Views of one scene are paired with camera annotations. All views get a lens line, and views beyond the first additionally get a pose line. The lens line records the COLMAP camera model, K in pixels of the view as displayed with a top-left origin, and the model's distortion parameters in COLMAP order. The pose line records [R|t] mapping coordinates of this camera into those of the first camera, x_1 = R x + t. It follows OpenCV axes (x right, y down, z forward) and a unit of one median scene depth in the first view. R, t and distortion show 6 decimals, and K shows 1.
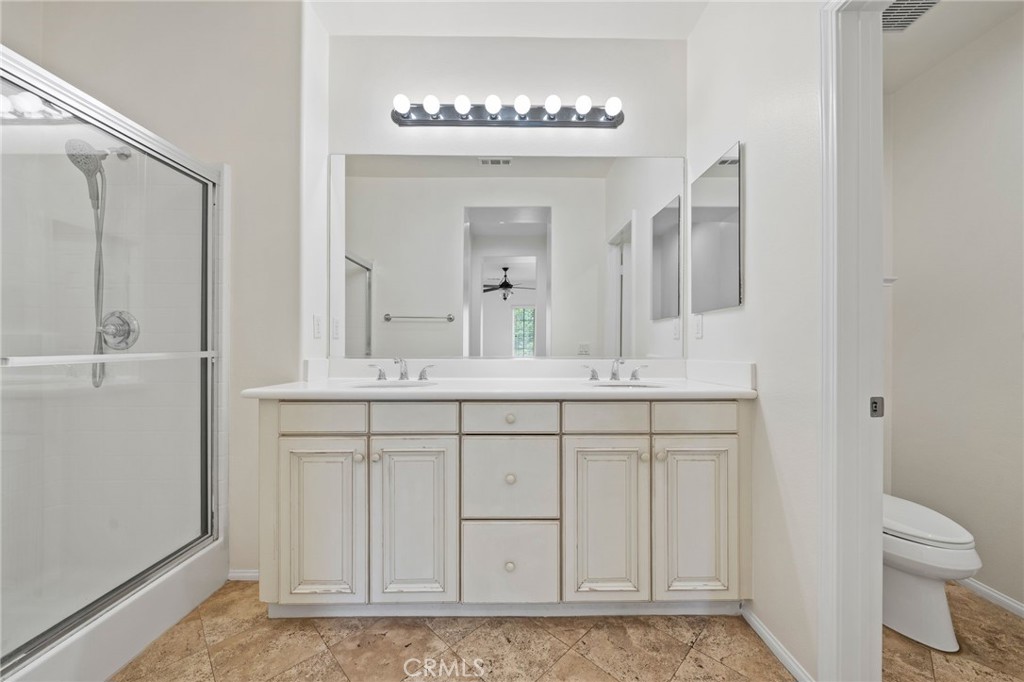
lens RADIAL K [[403.0, 0, 530.0], [0, 403.0, 349.1], [0, 0, 1]] dist [-0.004199, 0.000596]
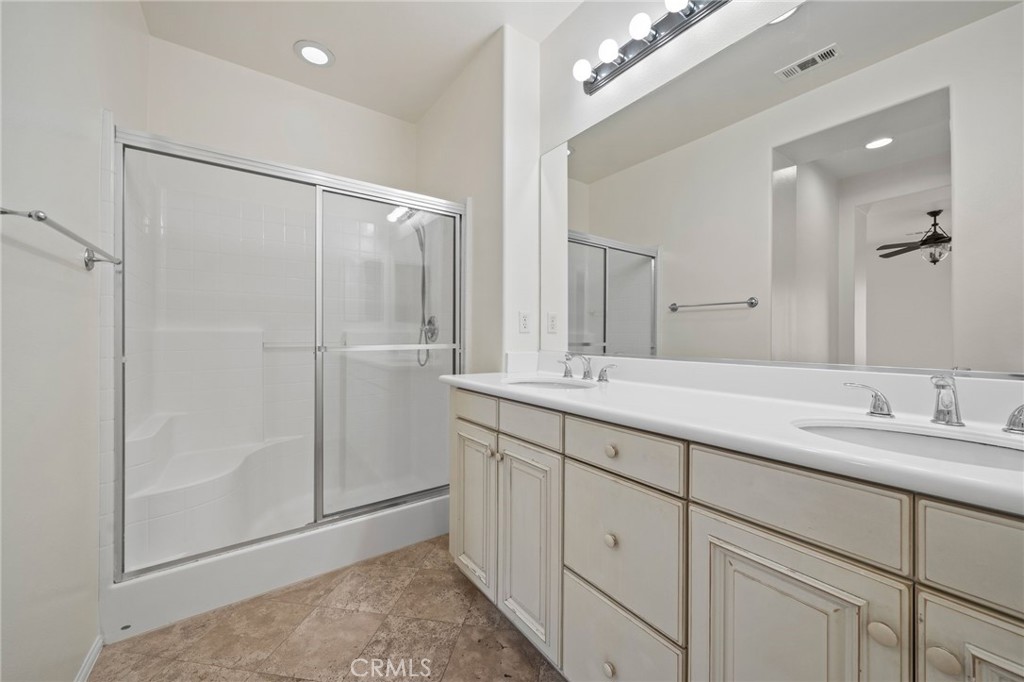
lens RADIAL K [[403.0, 0, 512.1], [0, 403.0, 334.3], [0, 0, 1]] dist [-0.004199, 0.000596]
pose [[0.524349, -0.003941, -0.851494, 0.430438], [-0.007721, 0.999926, -0.009383, -0.015831], [0.851468, 0.011494, 0.524280, 0.486557]]
